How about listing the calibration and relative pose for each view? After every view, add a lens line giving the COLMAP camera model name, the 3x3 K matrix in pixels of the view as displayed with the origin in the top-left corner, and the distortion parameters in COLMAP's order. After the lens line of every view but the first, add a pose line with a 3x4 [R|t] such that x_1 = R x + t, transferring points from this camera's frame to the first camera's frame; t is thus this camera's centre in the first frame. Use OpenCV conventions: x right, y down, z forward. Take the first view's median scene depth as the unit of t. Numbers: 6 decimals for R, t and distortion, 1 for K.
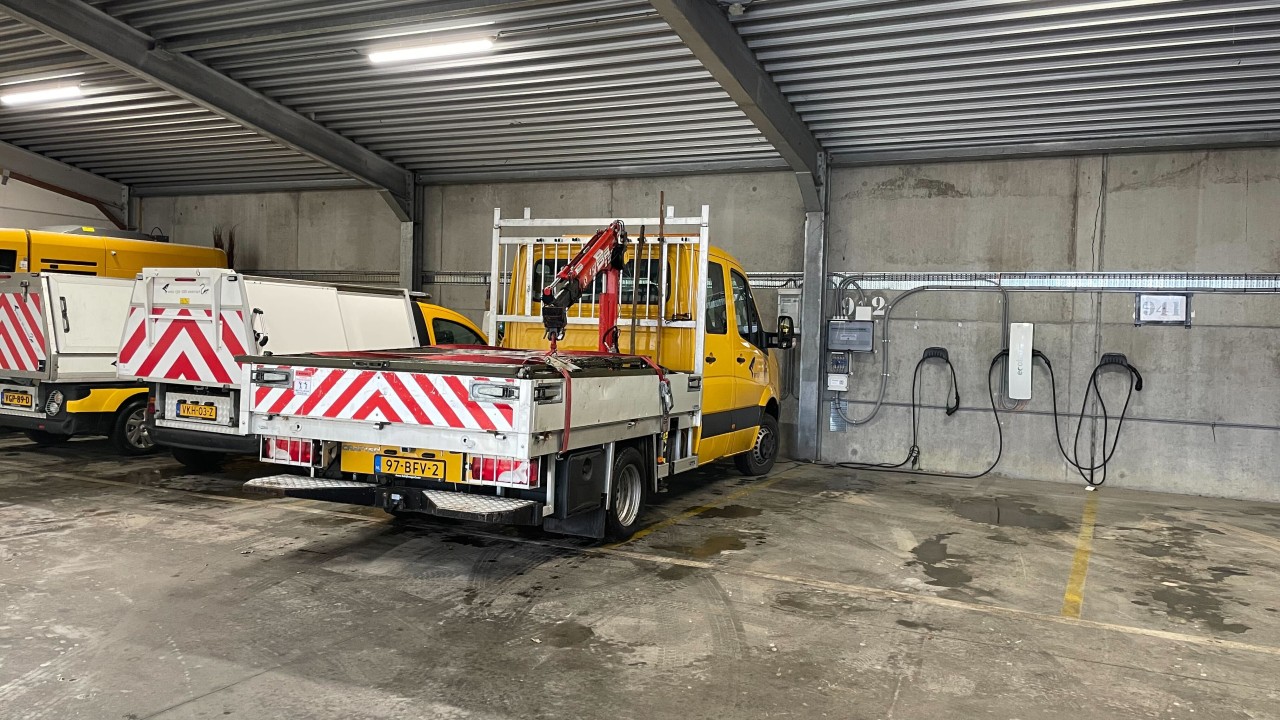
lens RADIAL K [[966.9, 0, 641.7], [0, 966.9, 346.1], [0, 0, 1]] dist [0.094466, -0.119903]
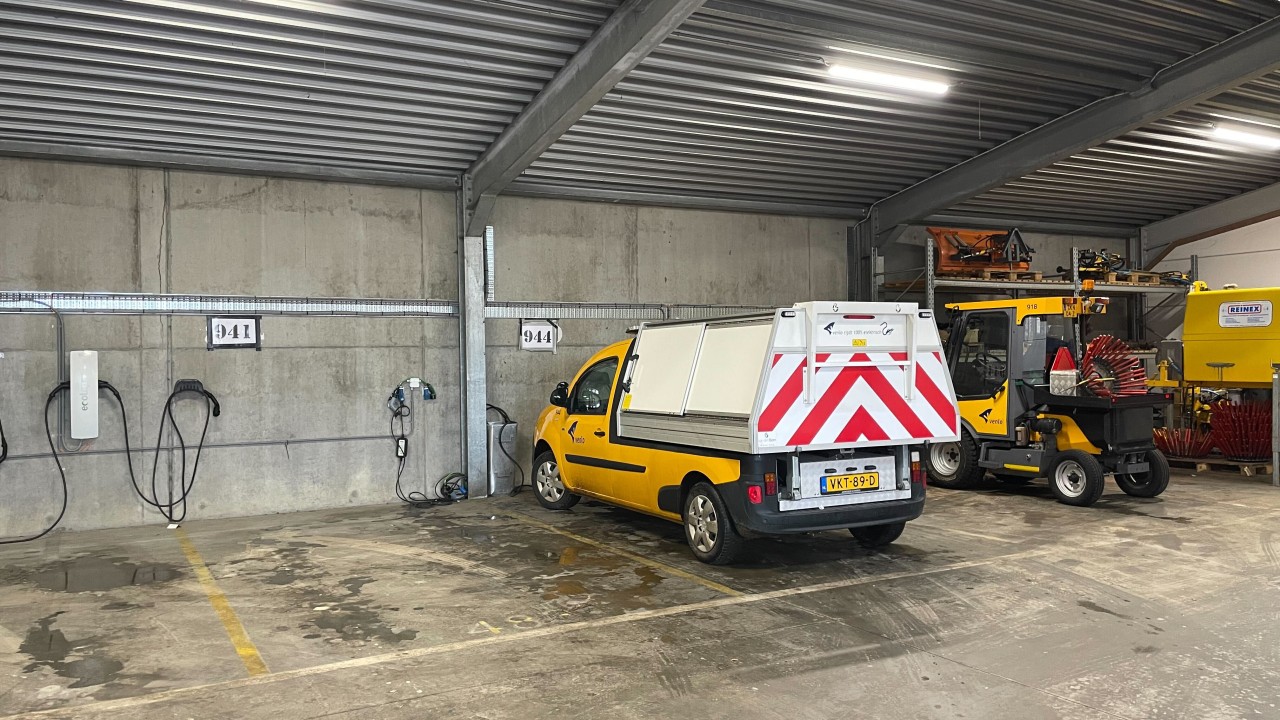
lens RADIAL K [[966.9, 0, 633.7], [0, 966.9, 351.1], [0, 0, 1]] dist [0.094466, -0.119903]
pose [[0.570474, -0.033803, 0.820619, -0.049478], [0.050571, 0.998703, 0.005984, -0.003870], [-0.819757, 0.038086, 0.571444, 0.100632]]
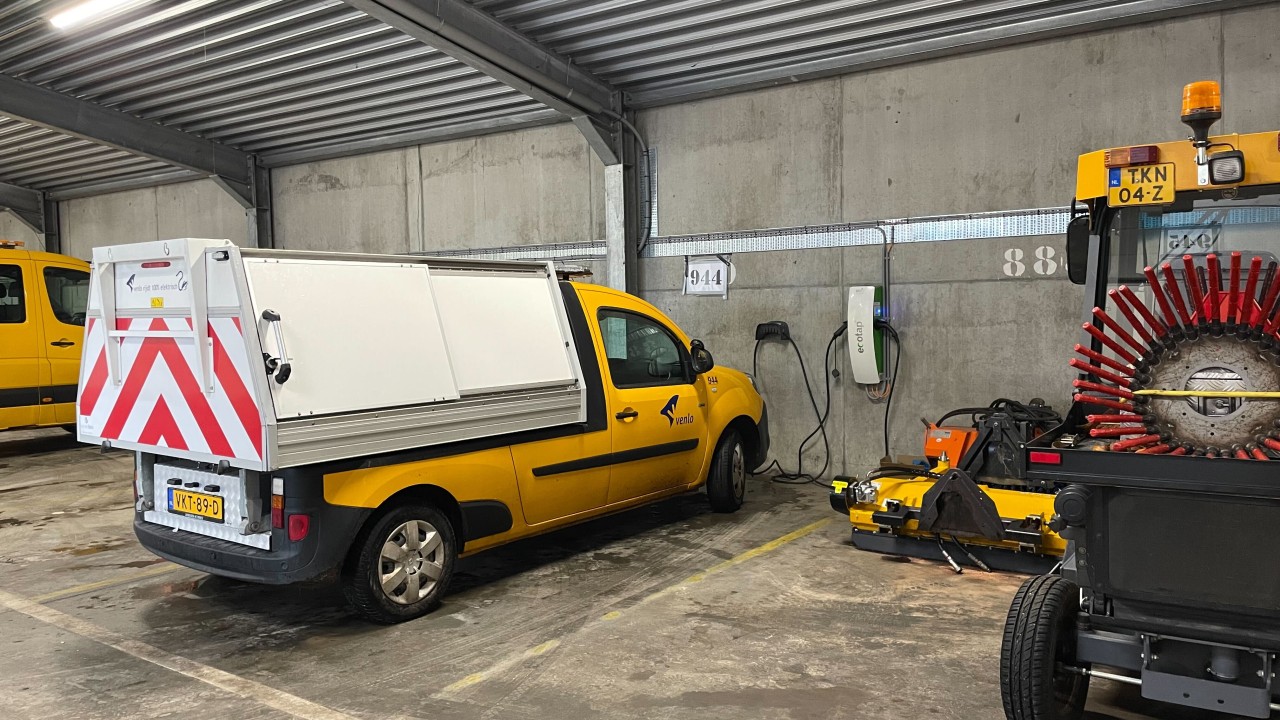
lens RADIAL K [[966.9, 0, 638.6], [0, 966.9, 355.3], [0, 0, 1]] dist [0.094466, -0.119903]
pose [[0.983874, -0.040679, -0.174174, 0.880629], [0.046200, 0.998546, 0.027762, 0.024174], [0.172792, -0.035361, 0.984323, -0.058605]]
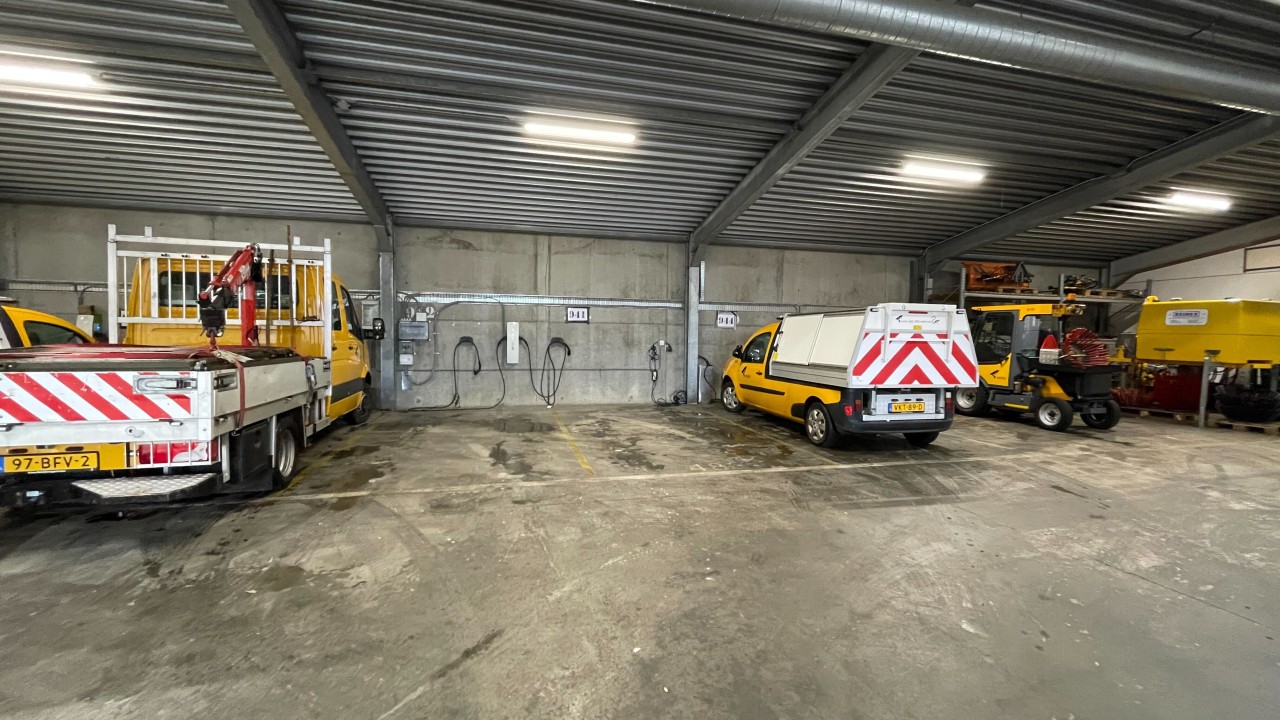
lens RADIAL K [[513.8, 0, 637.7], [0, 513.8, 358.4], [0, 0, 1]] dist [-0.001062, -0.000843]
pose [[0.762860, -0.051367, 0.644520, -0.061232], [0.022762, 0.998355, 0.052626, -0.000875], [-0.646163, -0.025476, 0.762774, 0.103114]]
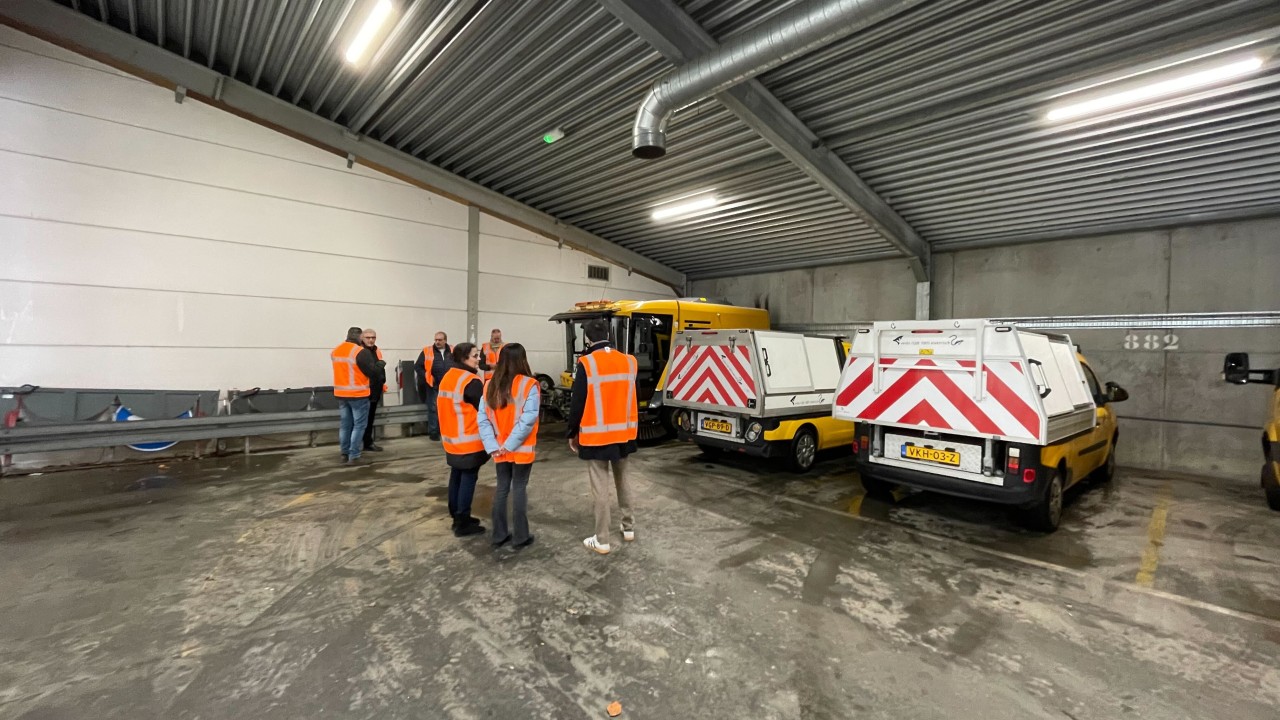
lens RADIAL K [[513.9, 0, 638.5], [0, 513.9, 359.1], [0, 0, 1]] dist [0.000915, 0.000342]
pose [[0.931563, -0.006522, -0.363523, -1.549501], [0.003209, 0.999948, -0.009716, -0.093820], [0.363567, 0.007884, 0.931535, 1.035705]]
